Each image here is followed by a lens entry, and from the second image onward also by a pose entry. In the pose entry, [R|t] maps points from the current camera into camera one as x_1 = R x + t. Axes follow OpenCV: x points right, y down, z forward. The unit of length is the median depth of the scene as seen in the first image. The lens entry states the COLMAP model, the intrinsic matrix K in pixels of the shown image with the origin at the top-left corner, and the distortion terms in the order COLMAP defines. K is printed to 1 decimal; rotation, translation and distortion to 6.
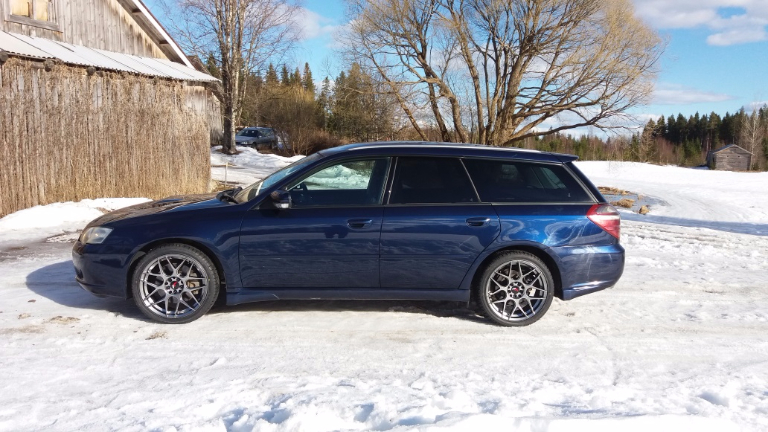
lens RADIAL K [[646.7, 0, 384.0], [0, 646.7, 216.0], [0, 0, 1]] dist [-0.036557, 0.000487]
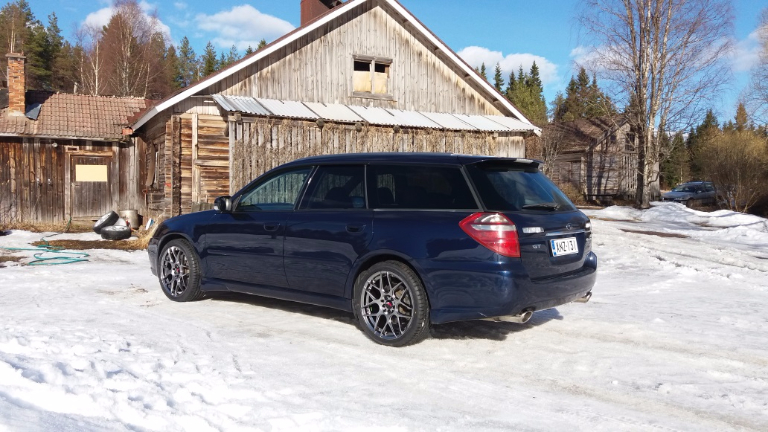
lens RADIAL K [[625.2, 0, 384.0], [0, 625.2, 216.0], [0, 0, 1]] dist [0.173482, 0.000023]
pose [[0.707580, 0.002827, -0.706628, 0.357189], [-0.075371, 0.994589, -0.071493, 0.023527], [0.702602, 0.103846, 0.703965, 0.156003]]
